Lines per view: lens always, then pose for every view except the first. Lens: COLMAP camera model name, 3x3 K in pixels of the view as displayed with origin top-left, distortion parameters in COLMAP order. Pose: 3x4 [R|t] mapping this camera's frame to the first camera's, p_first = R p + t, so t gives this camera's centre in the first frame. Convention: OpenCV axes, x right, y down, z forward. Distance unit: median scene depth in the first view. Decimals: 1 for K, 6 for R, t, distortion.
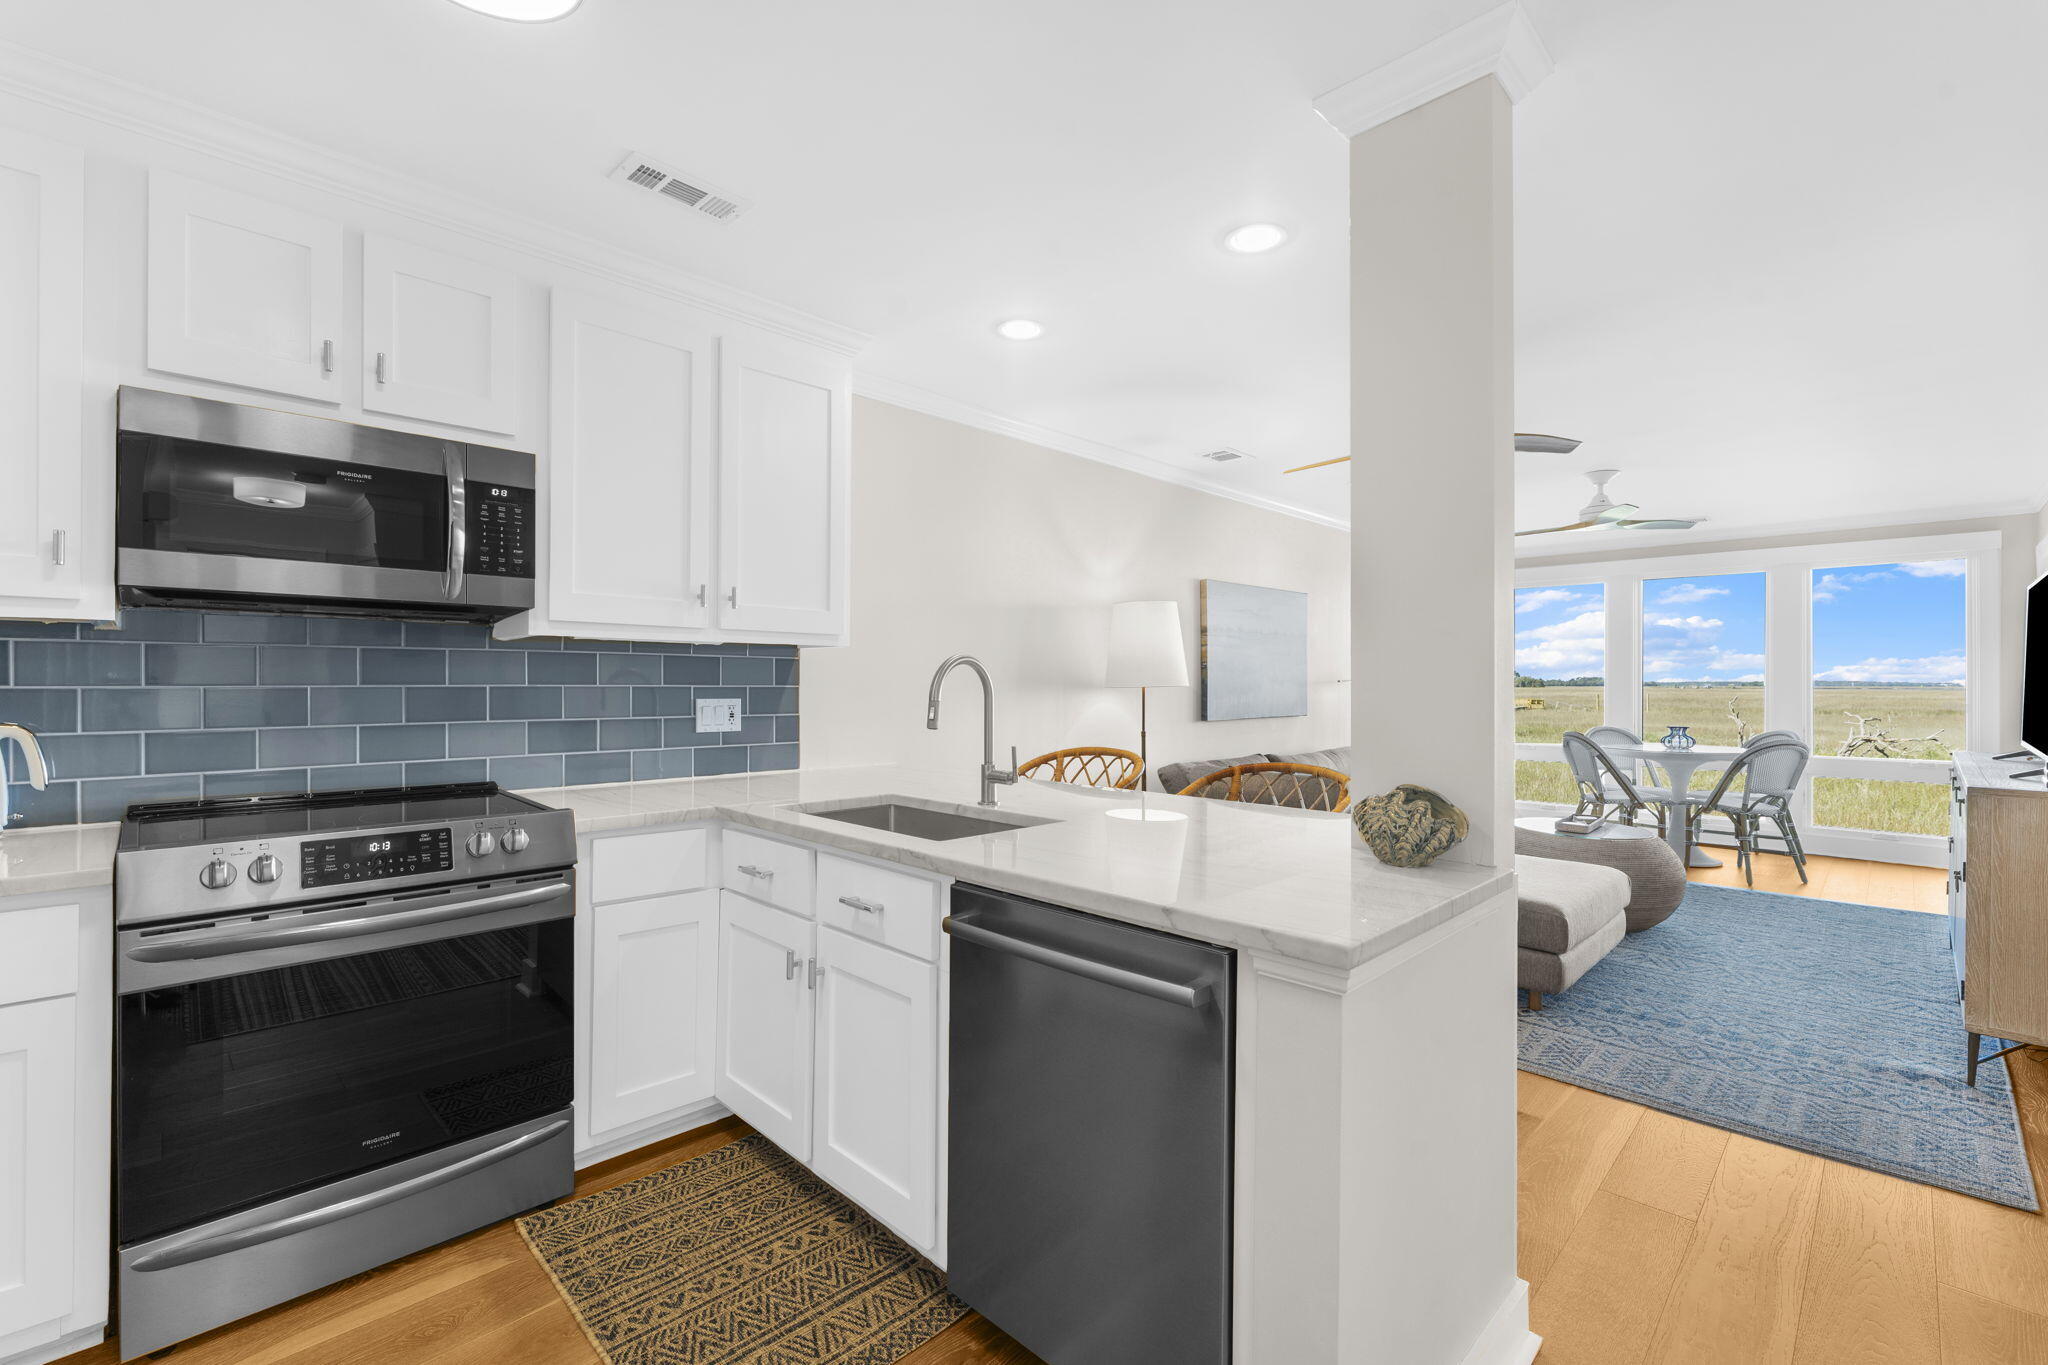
lens RADIAL K [[881.8, 0, 1013.6], [0, 881.8, 679.8], [0, 0, 1]] dist [-0.000078, -0.000063]
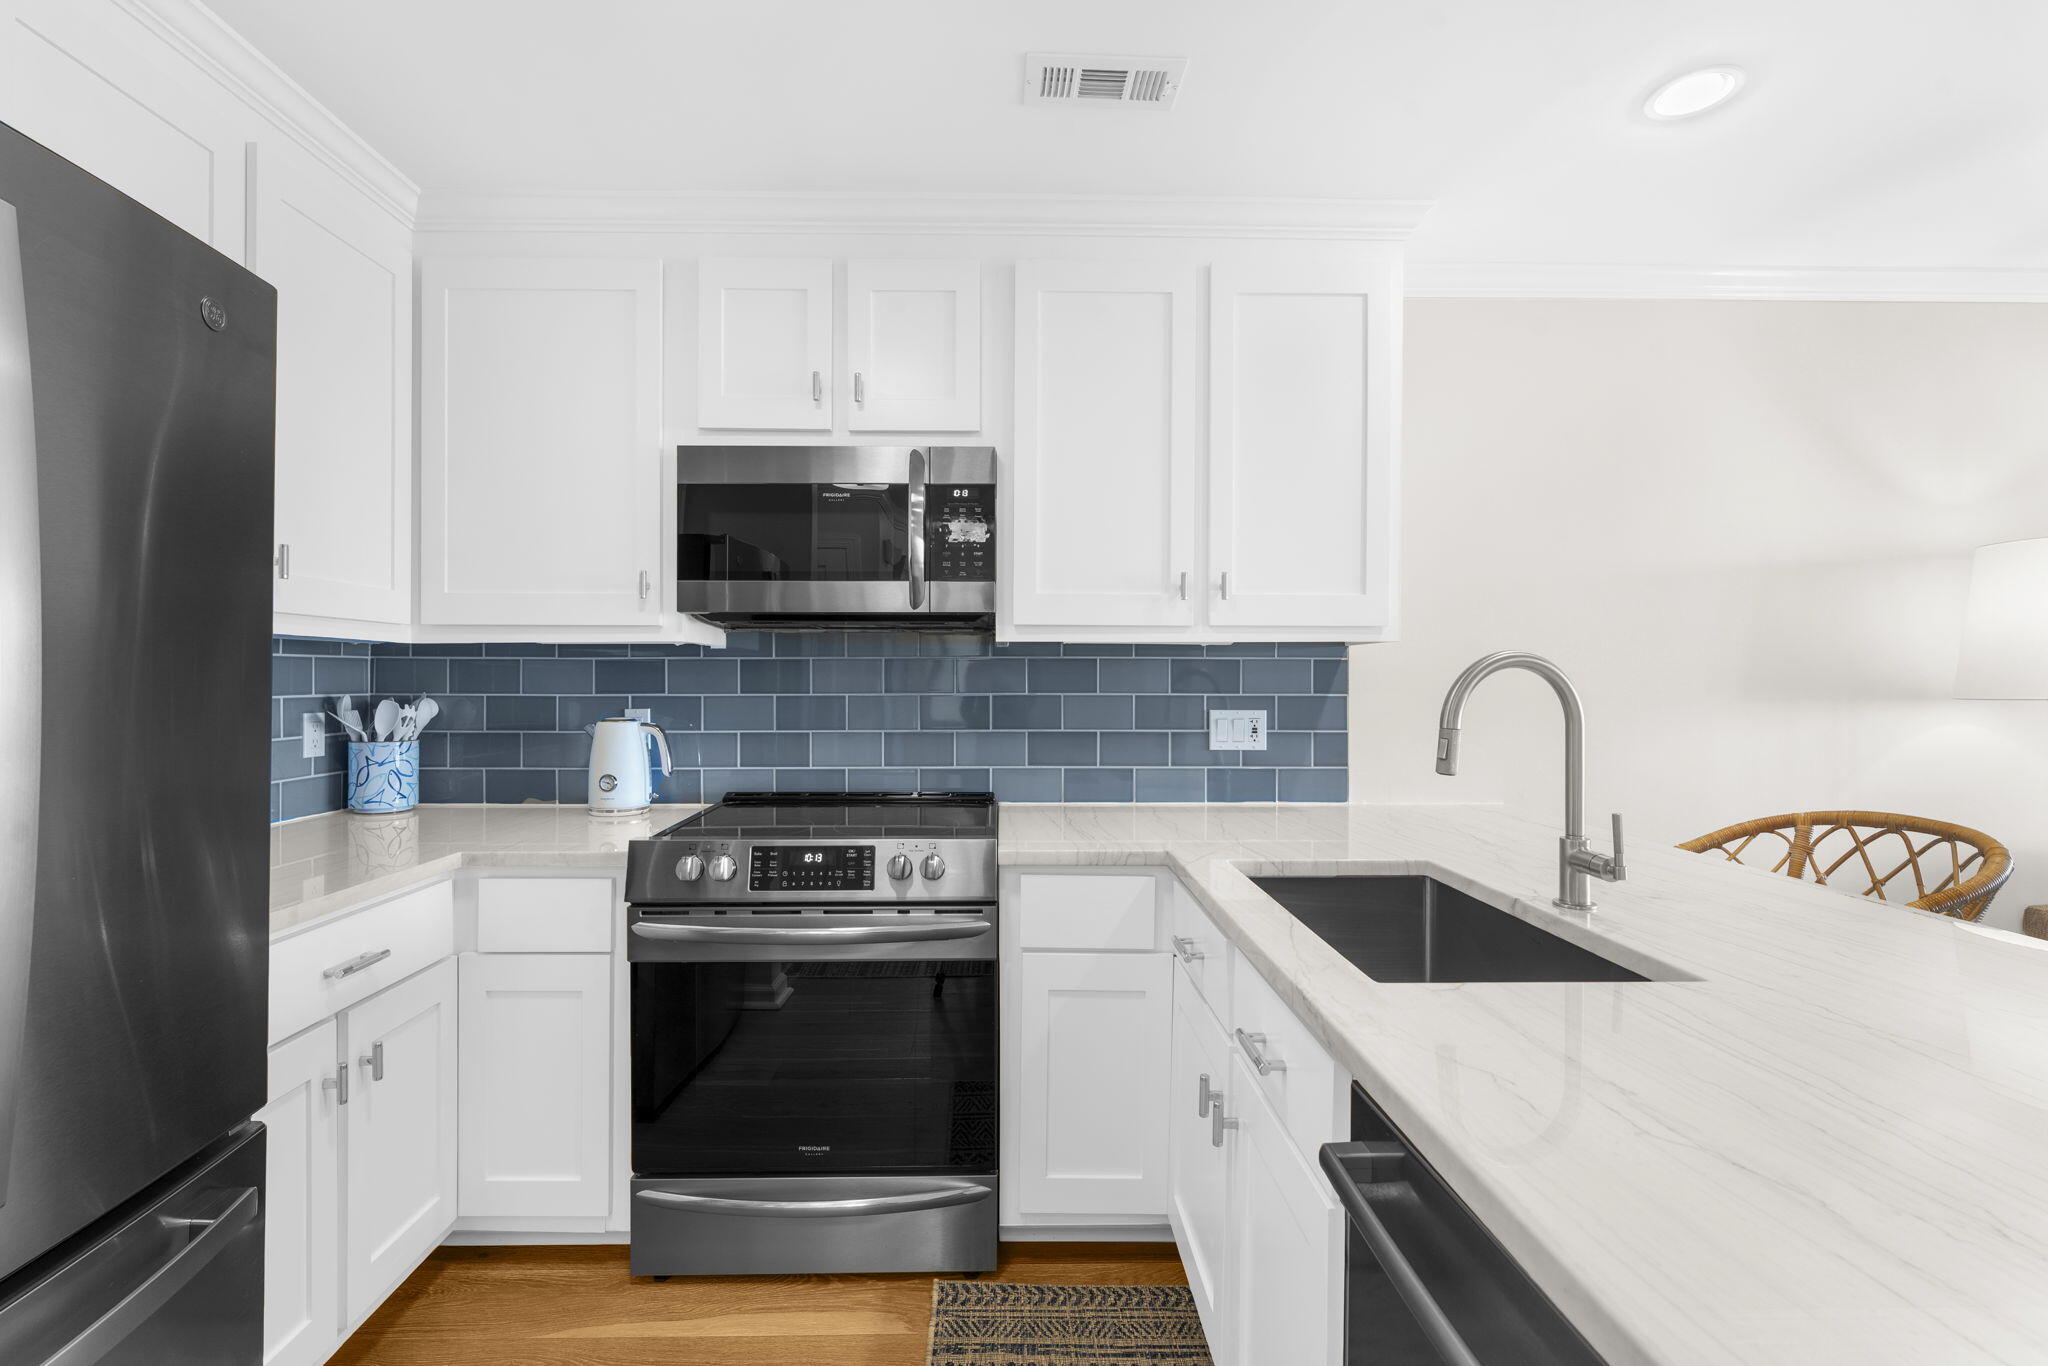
lens RADIAL K [[881.8, 0, 1013.6], [0, 881.8, 680.3], [0, 0, 1]] dist [-0.000078, -0.000063]
pose [[0.721754, -0.001113, -0.692148, 0.117023], [0.003654, 0.999991, 0.002202, -0.012263], [0.692140, -0.004119, 0.721752, 0.351059]]
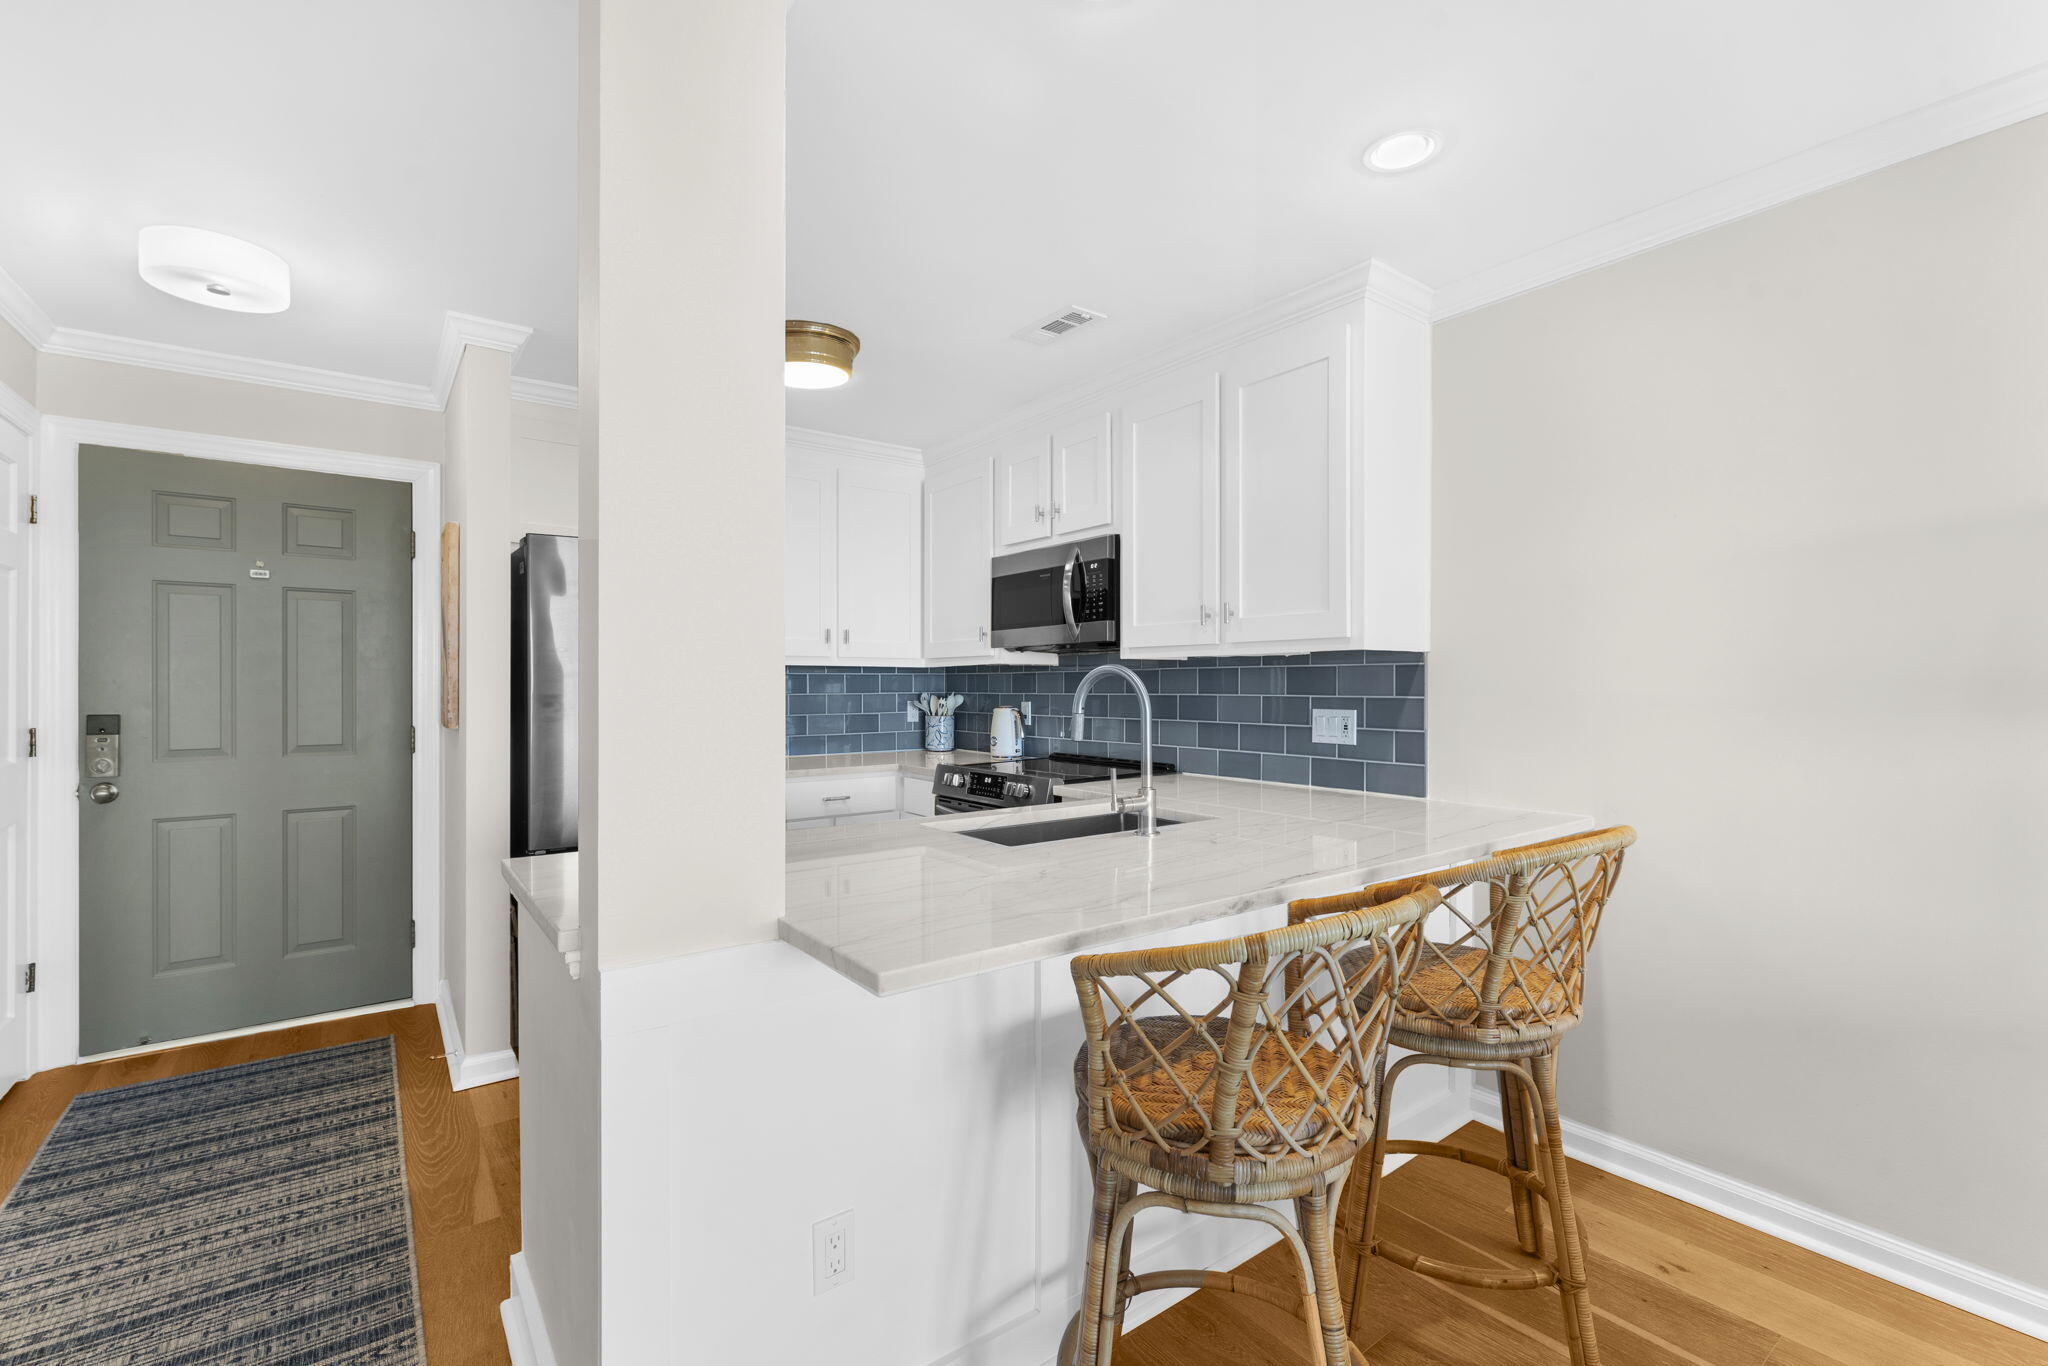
lens RADIAL K [[881.8, 0, 1013.6], [0, 881.8, 680.3], [0, 0, 1]] dist [-0.000078, -0.000063]
pose [[-0.144044, -0.008057, -0.989538, 0.917905], [0.005147, 0.999947, -0.008891, -0.004995], [0.989558, -0.006374, -0.143995, 1.076884]]
